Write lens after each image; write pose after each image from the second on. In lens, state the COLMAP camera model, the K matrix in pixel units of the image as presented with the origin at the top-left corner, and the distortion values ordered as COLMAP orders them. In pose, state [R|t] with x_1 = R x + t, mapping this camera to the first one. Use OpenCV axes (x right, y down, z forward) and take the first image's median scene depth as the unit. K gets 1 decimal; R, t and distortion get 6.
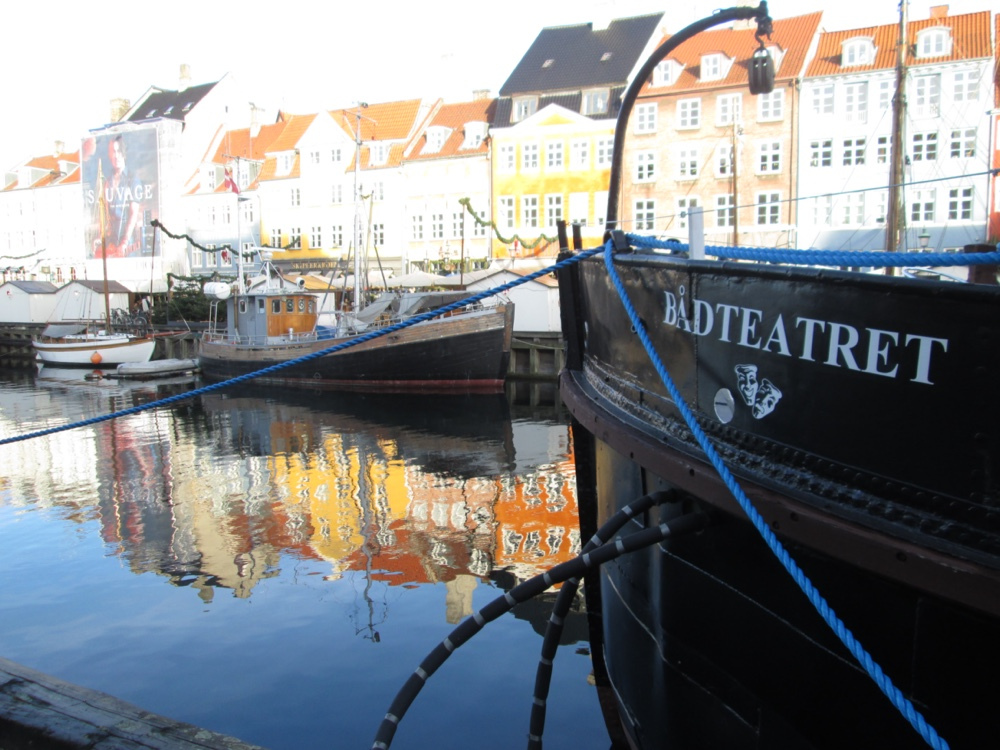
lens RADIAL K [[832.7, 0, 500.0], [0, 832.7, 375.0], [0, 0, 1]] dist [-0.032061, 0.004395]
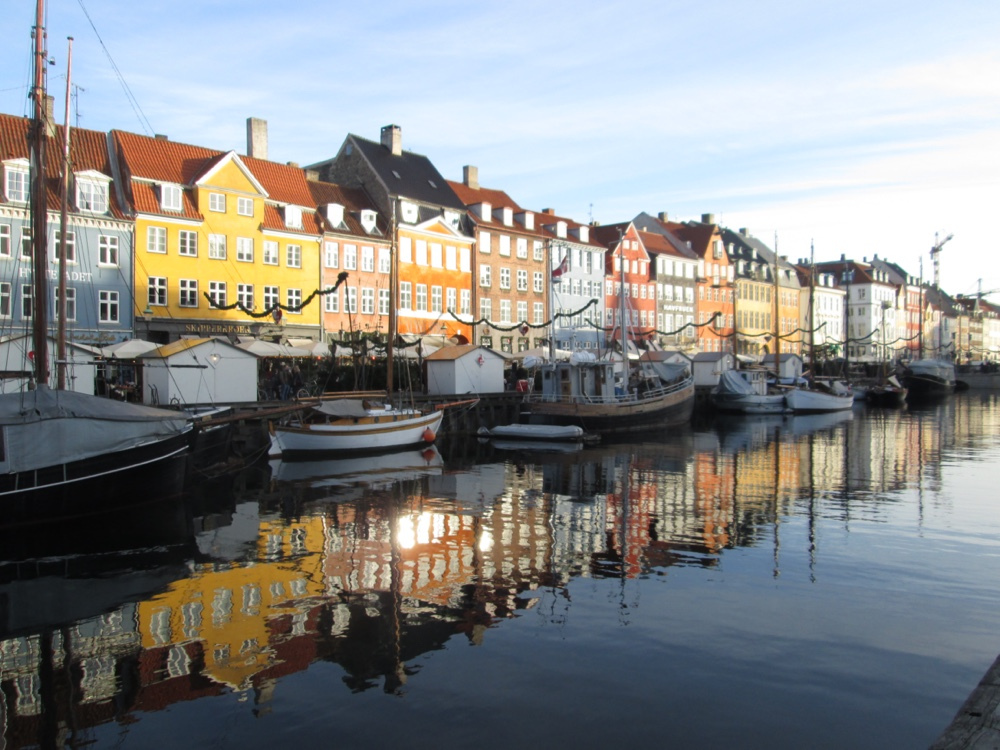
lens RADIAL K [[832.7, 0, 500.0], [0, 832.7, 375.0], [0, 0, 1]] dist [-0.032061, 0.004395]
pose [[0.231670, -0.003224, 0.972789, -1.277886], [0.092379, 0.995548, -0.018701, -0.058334], [-0.968398, 0.094198, 0.230937, 0.713186]]
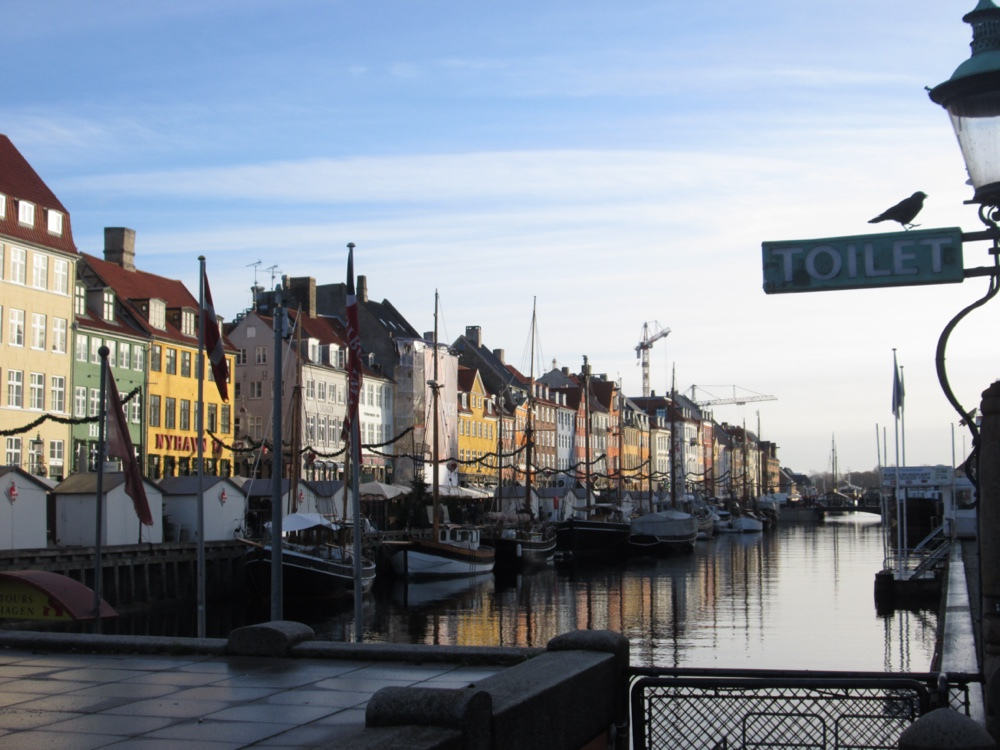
lens RADIAL K [[1511.4, 0, 500.0], [0, 1511.4, 375.0], [0, 0, 1]] dist [-0.062046, 0.066134]
pose [[-0.196502, 0.090213, 0.976344, -3.543686], [0.096782, 0.992680, -0.072243, -0.157768], [-0.975715, 0.080297, -0.203795, 1.935185]]
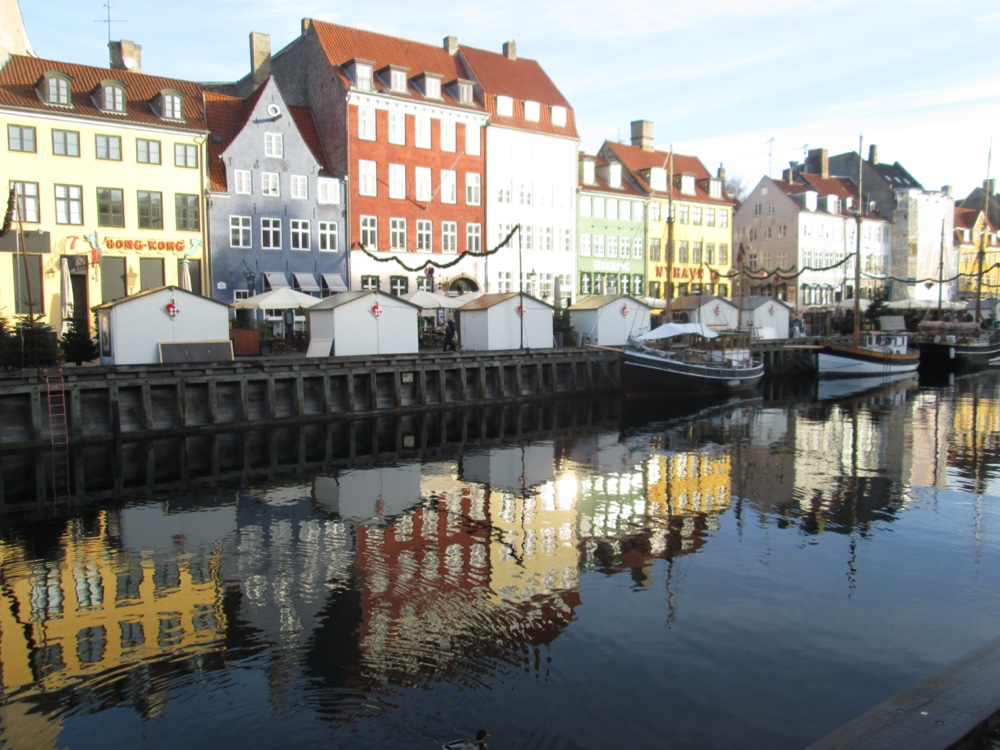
lens RADIAL K [[832.7, 0, 500.0], [0, 832.7, 375.0], [0, 0, 1]] dist [-0.032061, 0.004395]
pose [[0.404733, -0.058679, 0.912550, -3.023569], [0.096032, 0.995148, 0.021398, -0.129714], [-0.909378, 0.078974, 0.408404, 1.630300]]
